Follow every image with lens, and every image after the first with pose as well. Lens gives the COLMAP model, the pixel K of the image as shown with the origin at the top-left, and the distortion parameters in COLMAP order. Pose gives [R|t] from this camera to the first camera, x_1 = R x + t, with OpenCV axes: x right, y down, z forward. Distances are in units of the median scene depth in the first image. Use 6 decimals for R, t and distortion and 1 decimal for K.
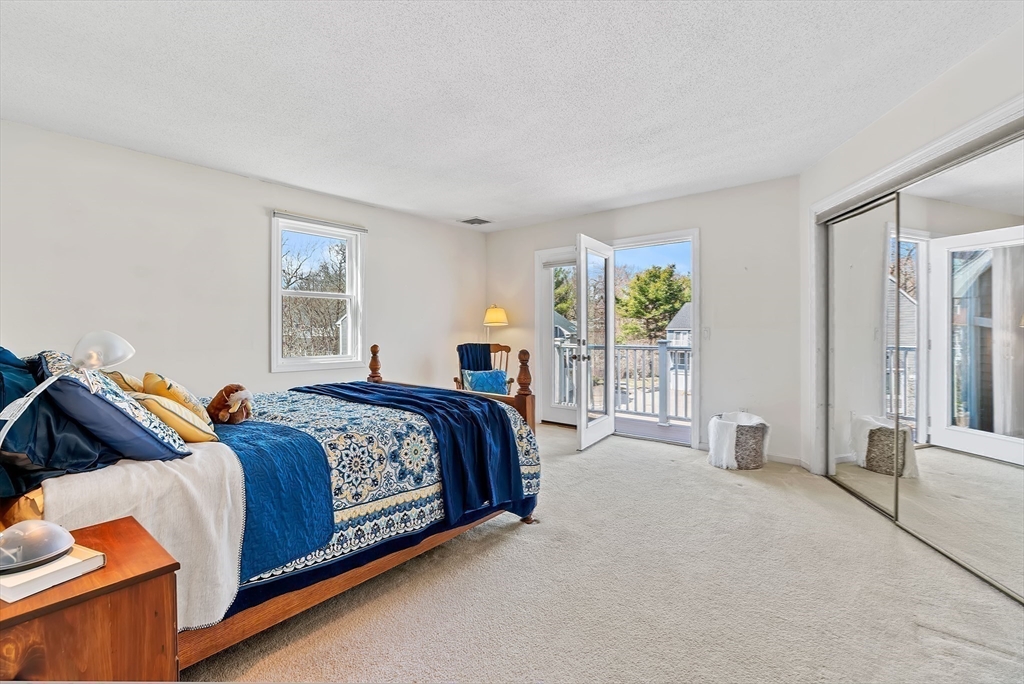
lens RADIAL K [[473.9, 0, 507.8], [0, 473.9, 338.4], [0, 0, 1]] dist [-0.001860, 0.000260]
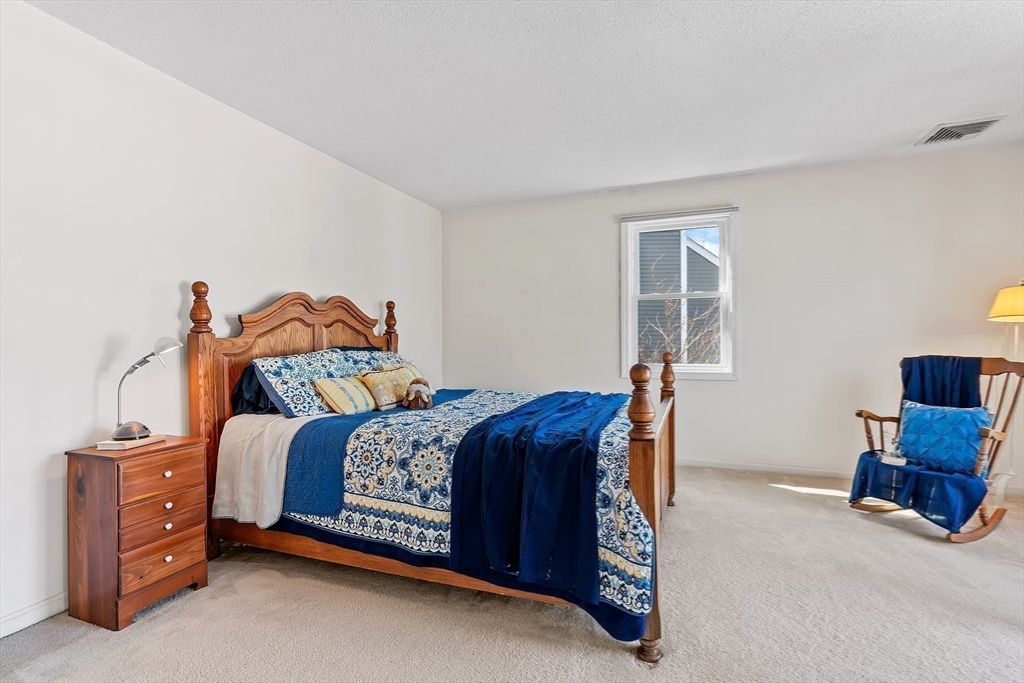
lens RADIAL K [[473.9, 0, 507.8], [0, 473.9, 337.9], [0, 0, 1]] dist [-0.001860, 0.000260]
pose [[0.308717, -0.001198, -0.951153, 0.752274], [-0.008115, 0.999959, -0.003893, -0.009814], [0.951119, 0.008921, 0.308694, 0.886368]]
